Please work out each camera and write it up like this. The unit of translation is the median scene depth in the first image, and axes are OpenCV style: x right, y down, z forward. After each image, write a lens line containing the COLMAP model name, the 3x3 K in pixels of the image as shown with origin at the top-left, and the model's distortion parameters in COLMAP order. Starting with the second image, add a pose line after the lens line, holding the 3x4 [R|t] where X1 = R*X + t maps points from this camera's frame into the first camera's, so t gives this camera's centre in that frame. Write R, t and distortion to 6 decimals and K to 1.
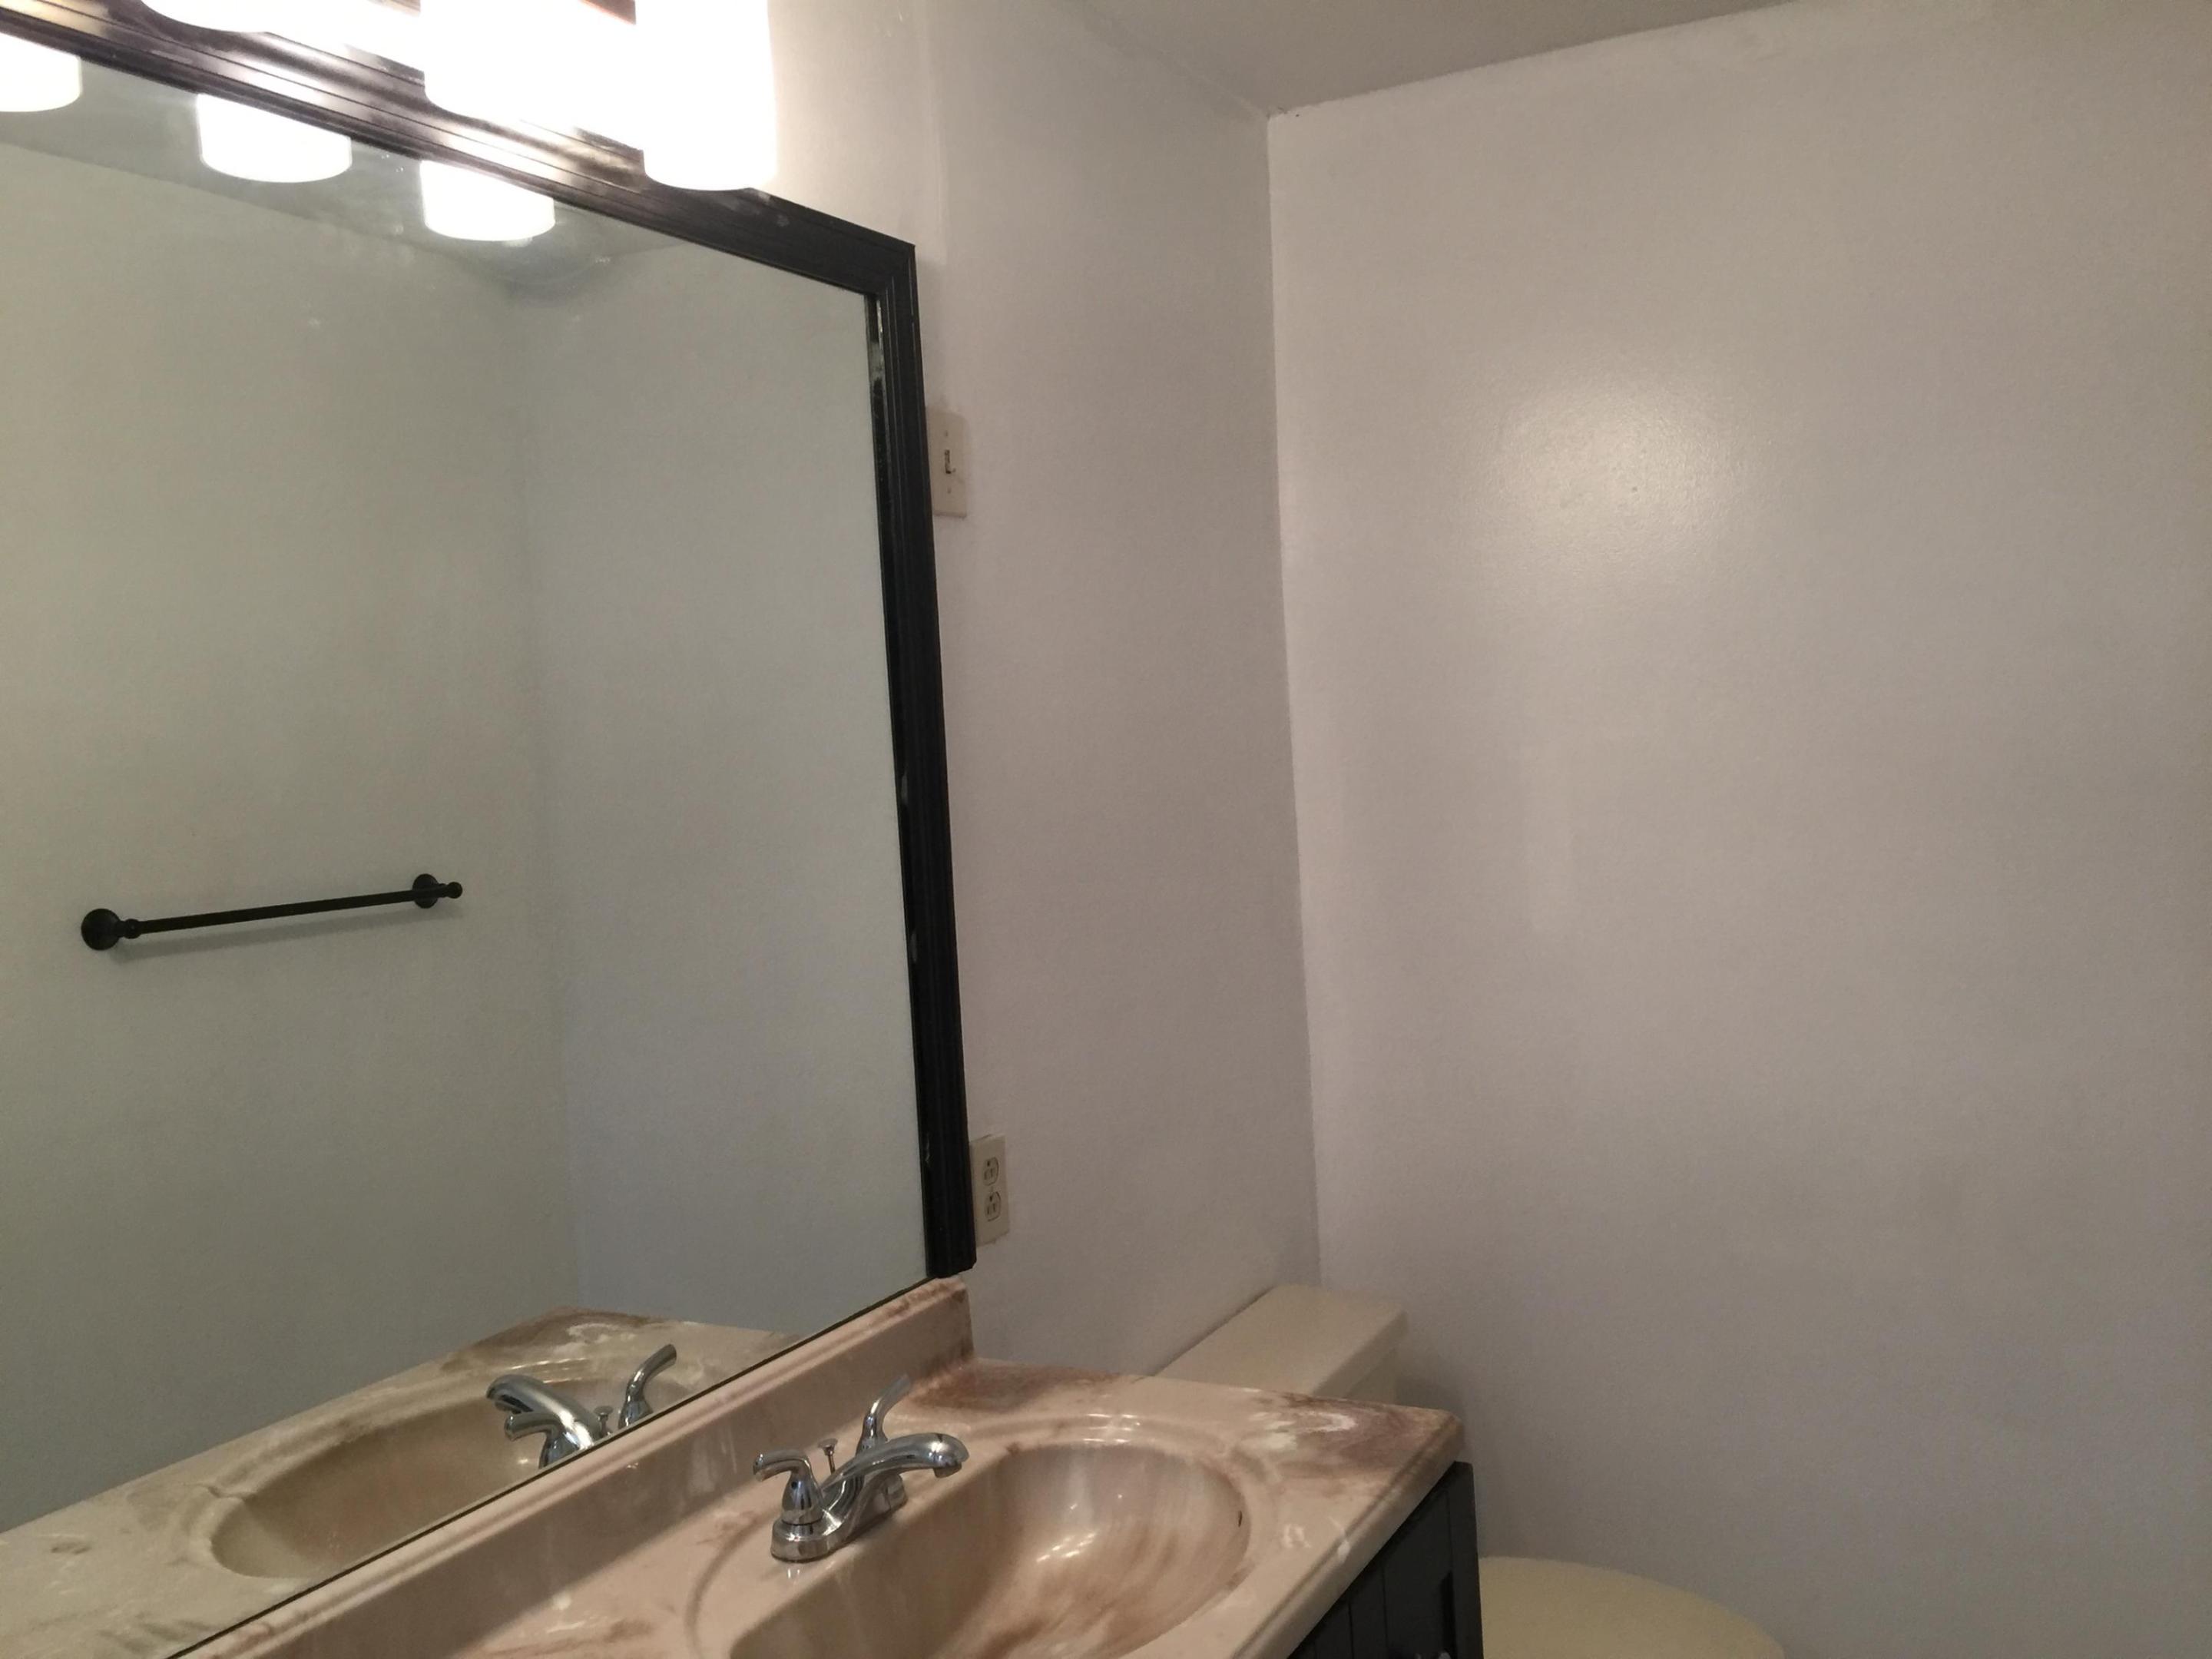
lens RADIAL K [[1929.2, 0, 1097.3], [0, 1929.2, 836.7], [0, 0, 1]] dist [0.073296, -0.109159]
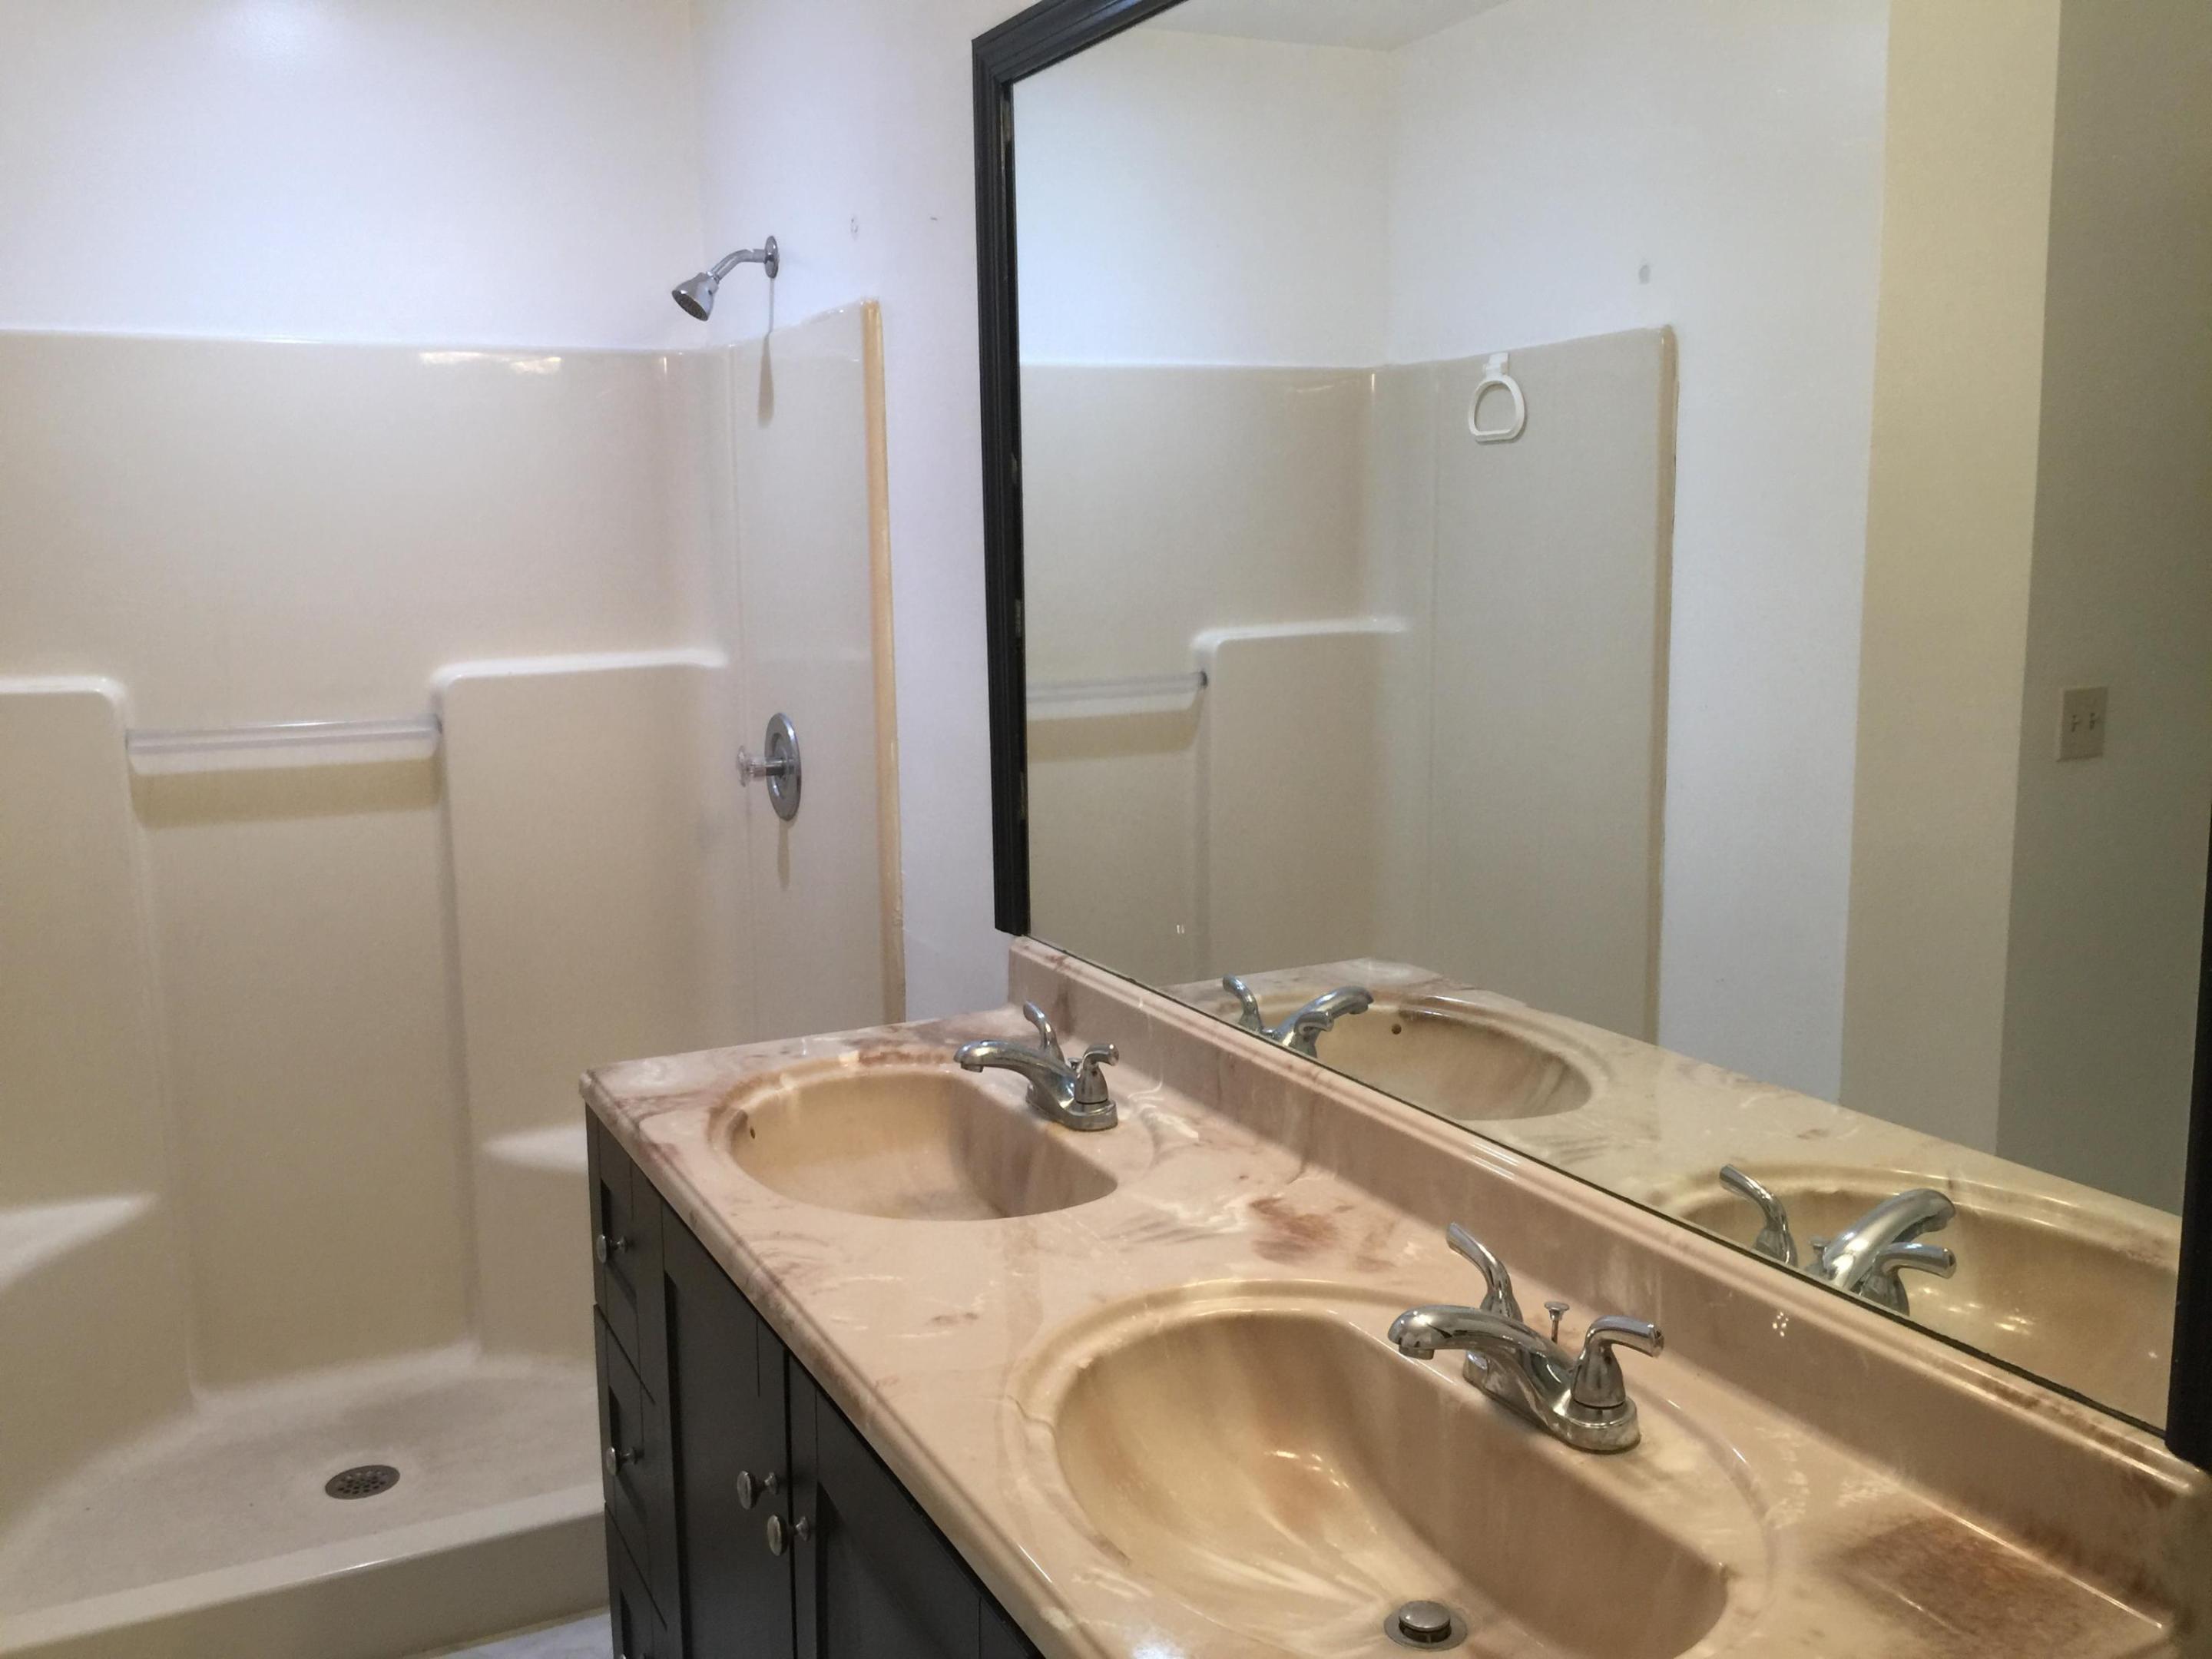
lens RADIAL K [[1929.2, 0, 1097.3], [0, 1929.2, 836.7], [0, 0, 1]] dist [0.073296, -0.109159]
pose [[-0.584389, 0.190302, -0.788844, 0.571102], [0.008293, 0.973462, 0.228697, -0.066437], [0.811431, 0.127106, -0.570459, 1.264639]]
